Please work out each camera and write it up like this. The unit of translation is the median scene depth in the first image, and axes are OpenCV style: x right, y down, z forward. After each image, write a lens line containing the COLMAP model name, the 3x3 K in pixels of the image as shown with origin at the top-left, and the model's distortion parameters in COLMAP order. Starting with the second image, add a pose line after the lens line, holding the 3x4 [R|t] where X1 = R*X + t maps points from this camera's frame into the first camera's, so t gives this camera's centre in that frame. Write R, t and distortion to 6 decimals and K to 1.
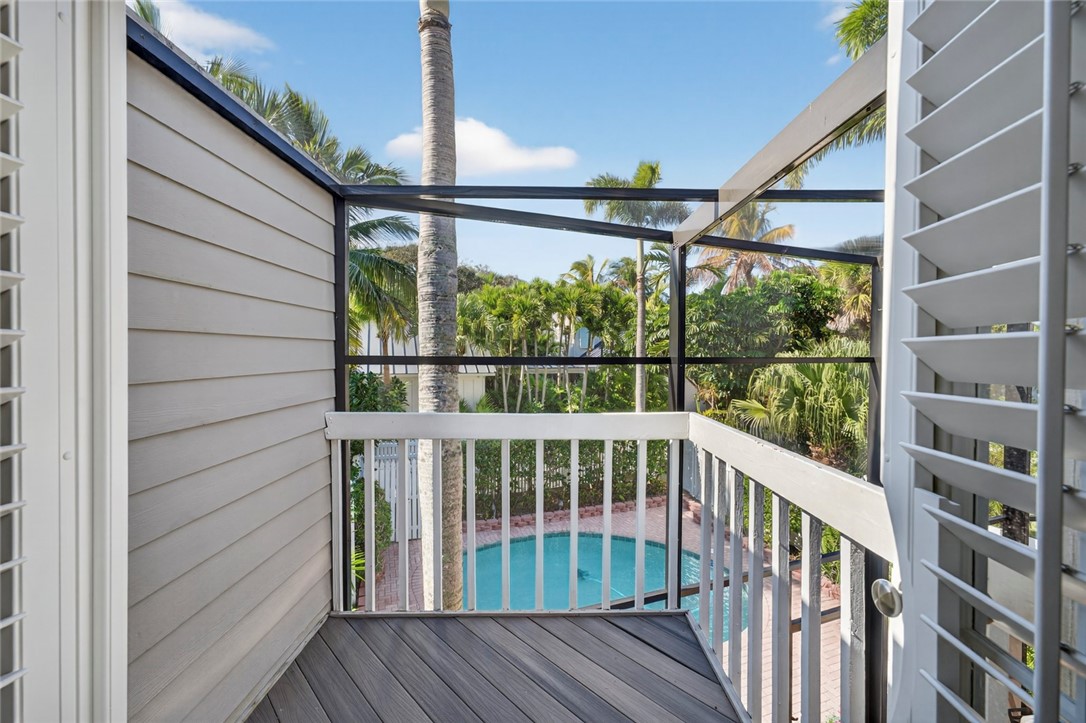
lens RADIAL K [[448.9, 0, 540.6], [0, 448.9, 359.4], [0, 0, 1]] dist [-0.005880, 0.004643]
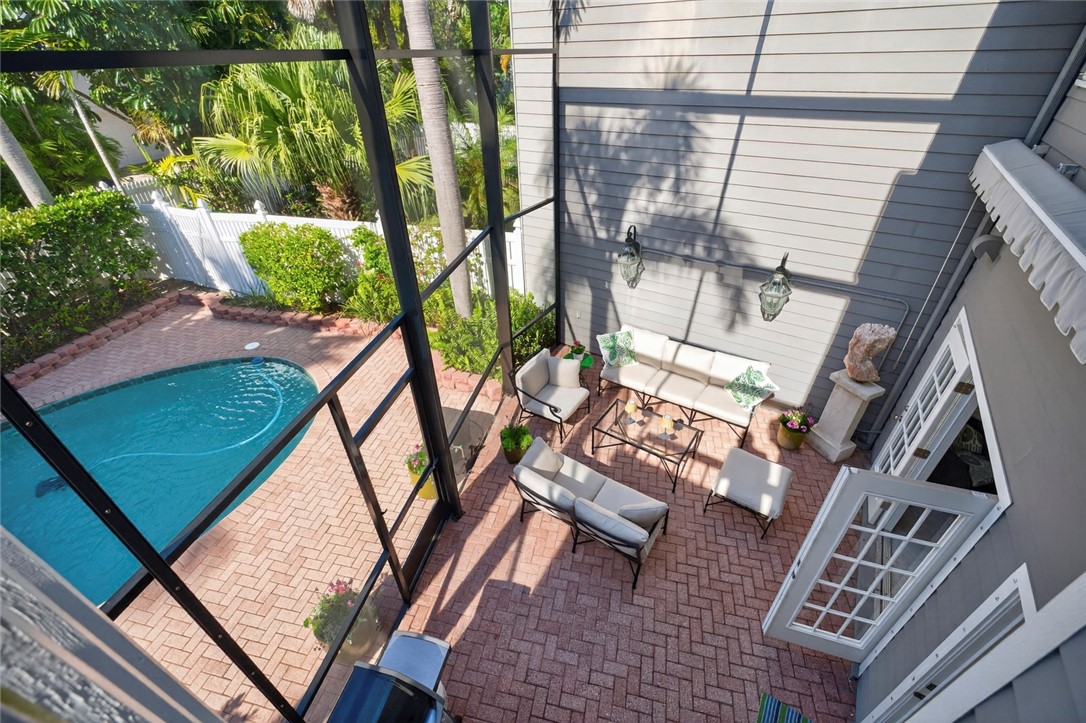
lens RADIAL K [[448.9, 0, 542.5], [0, 448.9, 362.5], [0, 0, 1]] dist [-0.005880, 0.004643]
pose [[0.554039, -0.488962, 0.673763, 0.116981], [0.035500, 0.822474, 0.567693, 0.002638], [-0.831733, -0.290606, 0.473041, 0.167179]]
